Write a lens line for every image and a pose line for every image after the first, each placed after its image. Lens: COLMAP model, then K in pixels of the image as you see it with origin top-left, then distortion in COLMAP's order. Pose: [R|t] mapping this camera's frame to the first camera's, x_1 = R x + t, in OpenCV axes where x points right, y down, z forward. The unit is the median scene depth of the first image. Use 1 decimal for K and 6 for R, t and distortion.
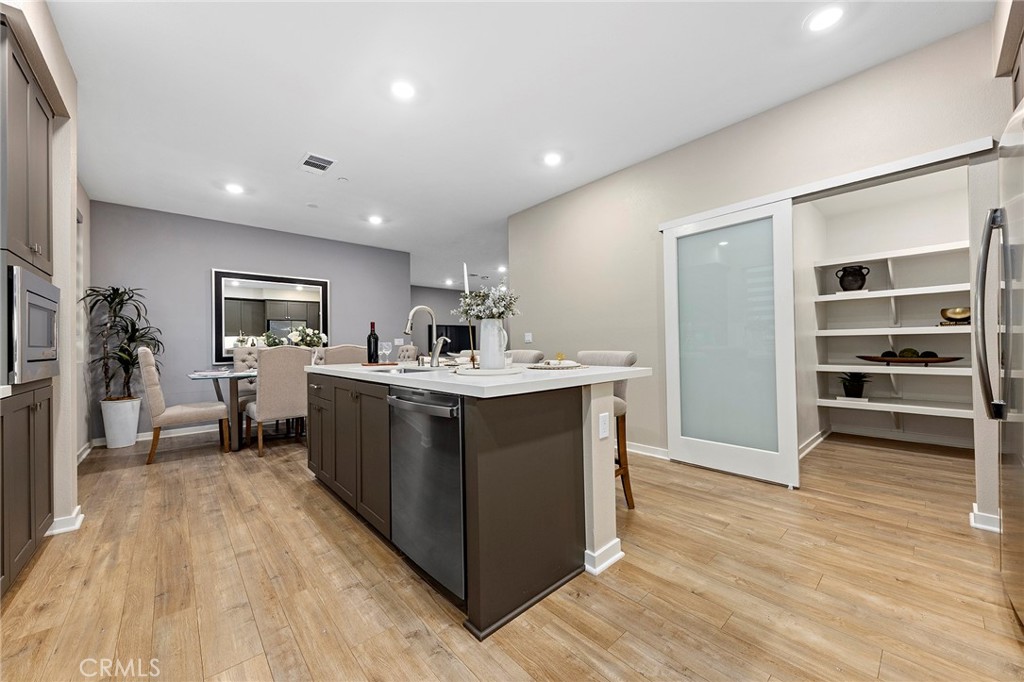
lens RADIAL K [[376.6, 0, 507.5], [0, 376.6, 342.8], [0, 0, 1]] dist [-0.001542, -0.000516]
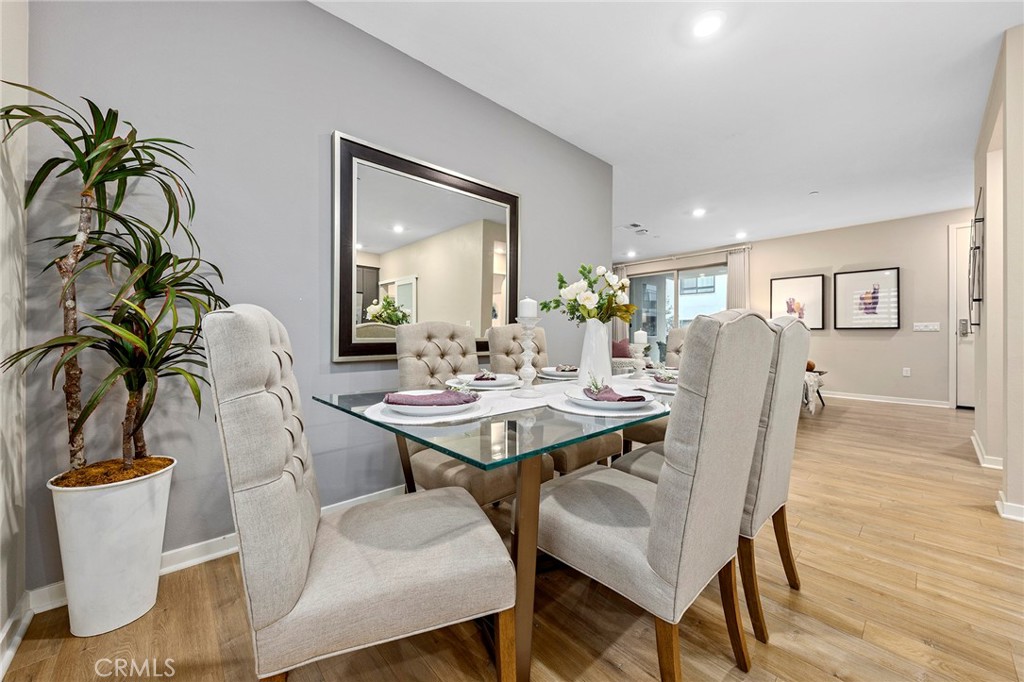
lens RADIAL K [[376.6, 0, 487.3], [0, 376.6, 332.9], [0, 0, 1]] dist [-0.001542, -0.000516]
pose [[0.999603, 0.020277, -0.019557, -0.703932], [-0.020129, 0.999768, 0.007718, 0.022765], [0.019709, -0.007321, 0.999779, 0.682358]]
